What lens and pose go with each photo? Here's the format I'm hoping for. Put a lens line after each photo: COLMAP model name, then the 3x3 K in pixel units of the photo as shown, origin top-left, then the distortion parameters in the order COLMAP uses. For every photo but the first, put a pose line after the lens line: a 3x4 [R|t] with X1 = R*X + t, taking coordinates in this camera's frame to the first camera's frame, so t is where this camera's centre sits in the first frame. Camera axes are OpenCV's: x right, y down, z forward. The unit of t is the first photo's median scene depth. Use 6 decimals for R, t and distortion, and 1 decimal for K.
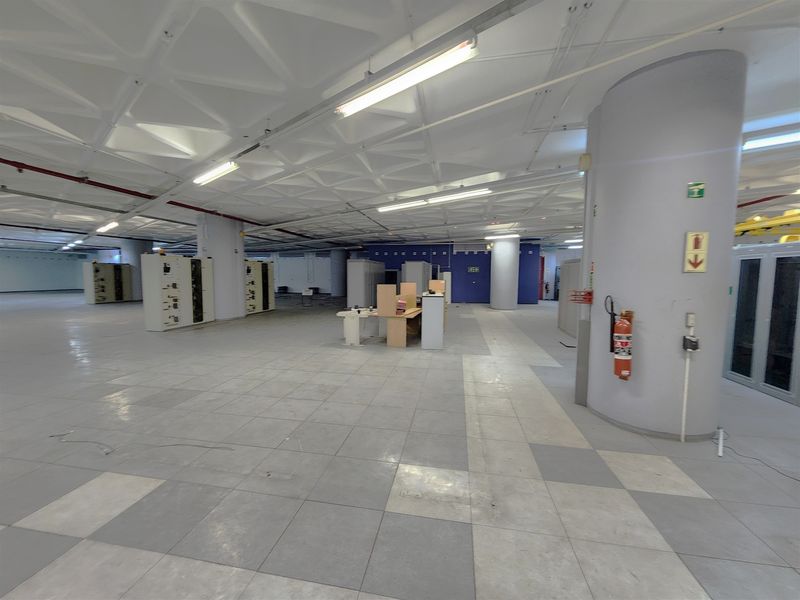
lens RADIAL K [[327.8, 0, 400.0], [0, 327.8, 300.0], [0, 0, 1]] dist [-0.000485, -0.000181]
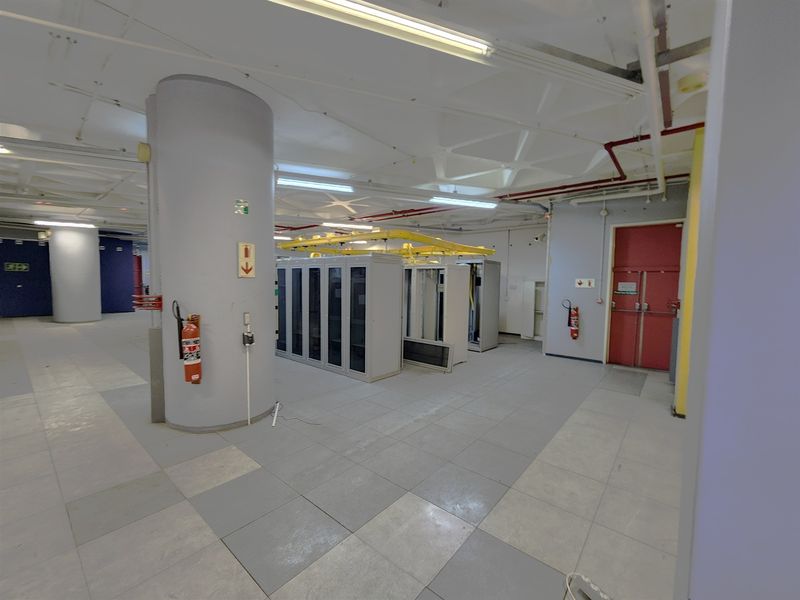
lens RADIAL K [[327.8, 0, 400.0], [0, 327.8, 300.0], [0, 0, 1]] dist [-0.000485, -0.000181]
pose [[0.490144, -0.042205, 0.870619, 0.128692], [0.050112, 0.998539, 0.020194, -0.000806], [-0.870200, 0.033731, 0.491543, -0.036401]]
